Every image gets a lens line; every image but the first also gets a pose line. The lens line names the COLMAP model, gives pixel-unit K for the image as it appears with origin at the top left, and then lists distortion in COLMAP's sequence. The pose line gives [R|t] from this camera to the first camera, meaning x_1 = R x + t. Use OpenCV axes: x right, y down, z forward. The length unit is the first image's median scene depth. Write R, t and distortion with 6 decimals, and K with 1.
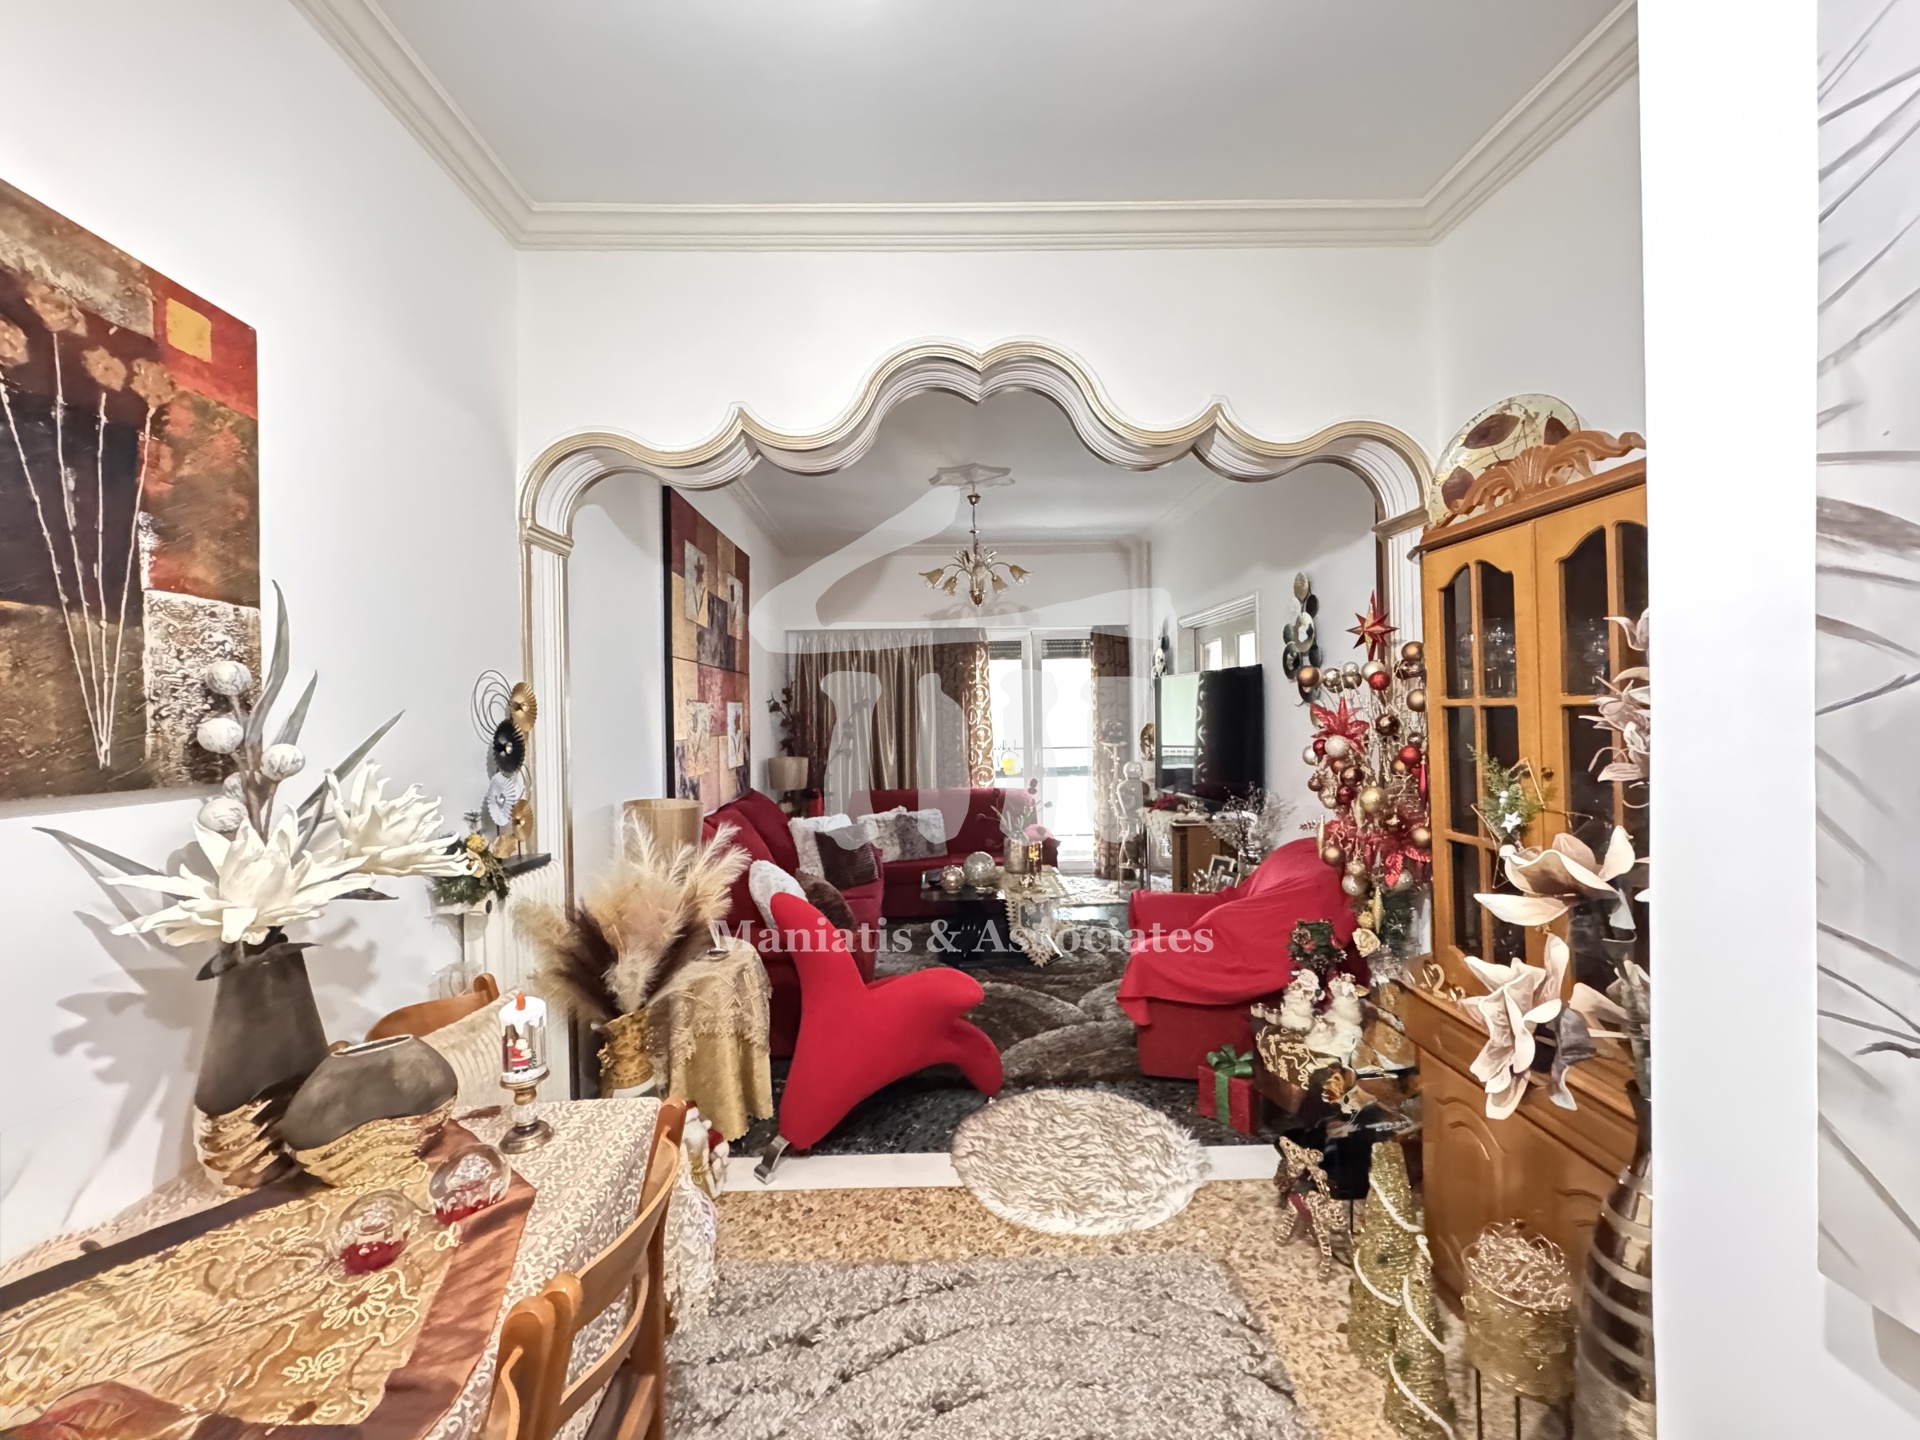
lens RADIAL K [[770.2, 0, 956.8], [0, 770.2, 714.5], [0, 0, 1]] dist [-0.000695, -0.000049]
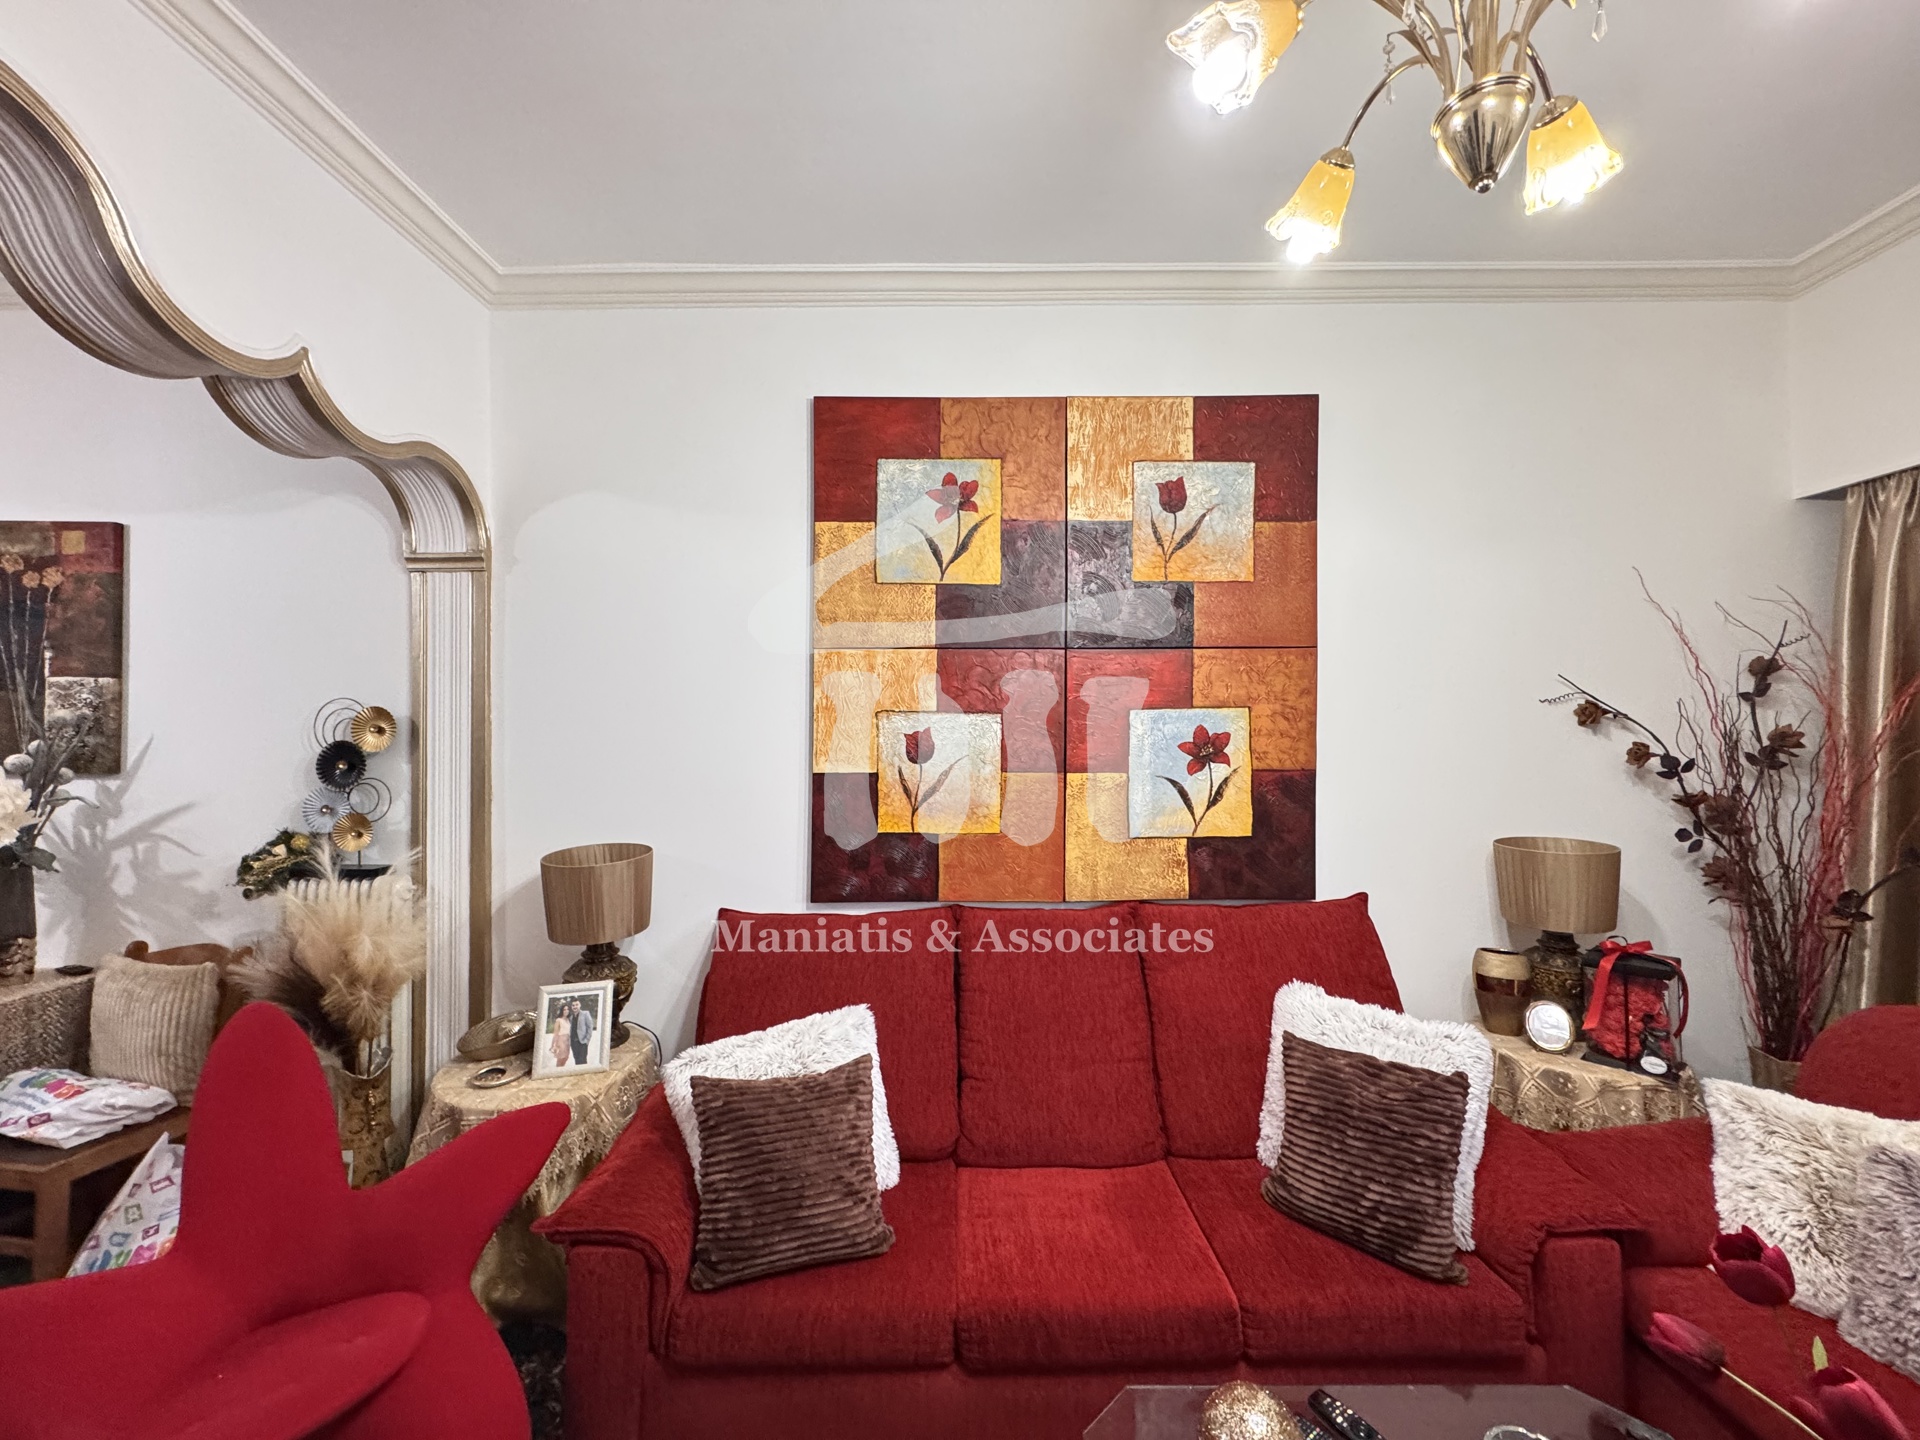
lens RADIAL K [[757.8, 0, 961.3], [0, 757.8, 722.5], [0, 0, 1]] dist [-0.003720, 0.000541]
pose [[-0.043757, 0.006018, -0.999024, 0.836777], [0.002665, 0.999979, 0.005907, -0.041605], [0.999039, -0.002404, -0.043772, 3.351862]]
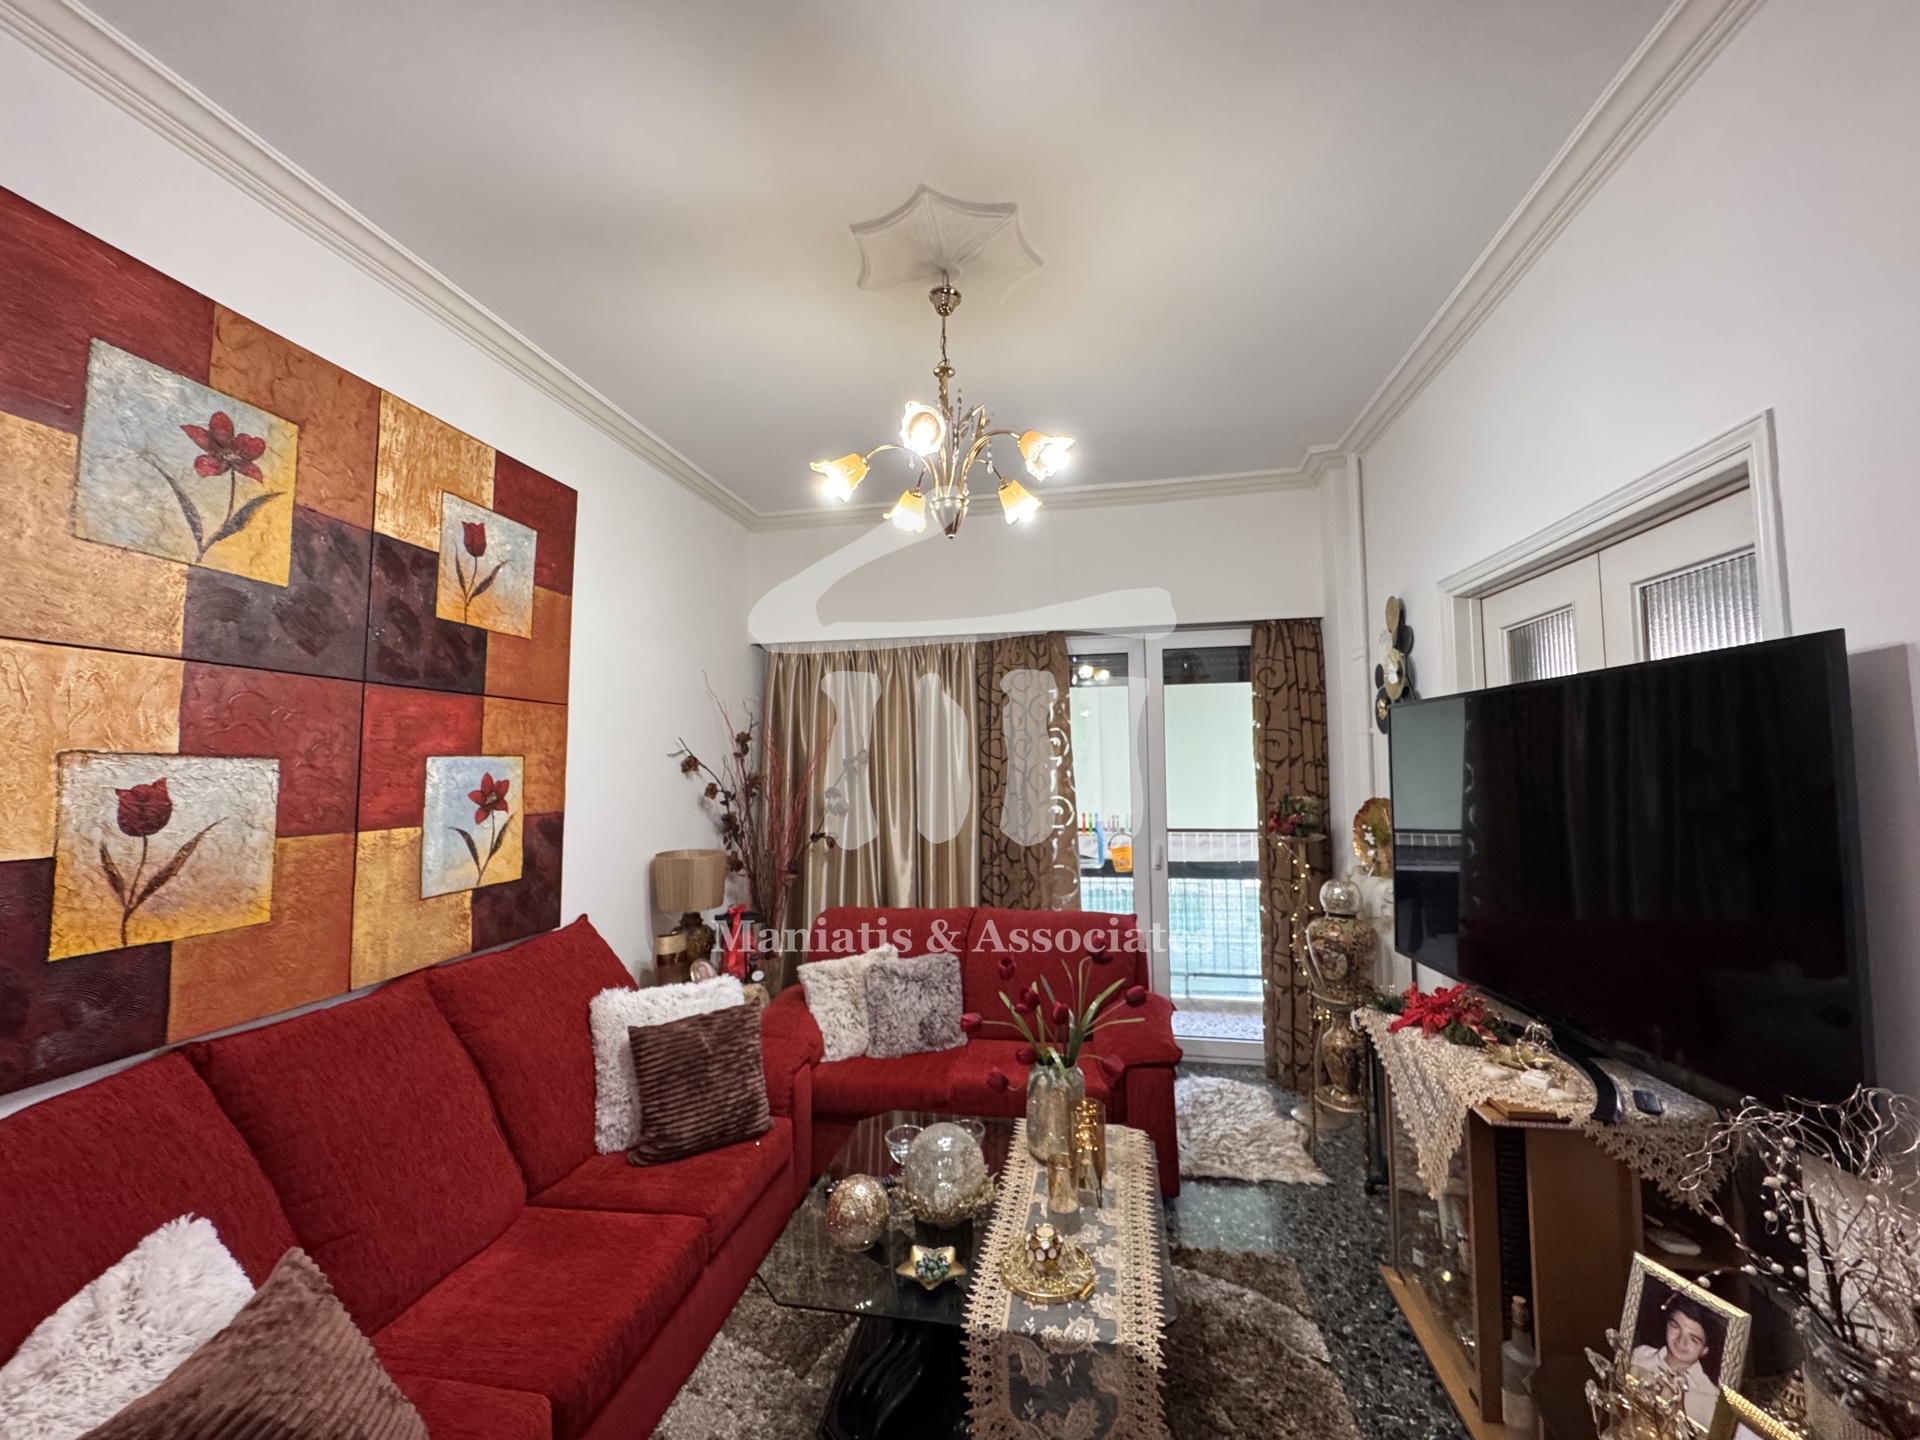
lens RADIAL K [[757.8, 0, 962.4], [0, 757.8, 720.8], [0, 0, 1]] dist [-0.003720, 0.000541]
pose [[0.975444, -0.007282, -0.220128, 0.488674], [-0.006252, 0.998135, -0.060725, -0.045327], [0.220160, 0.060610, 0.973579, 2.267802]]
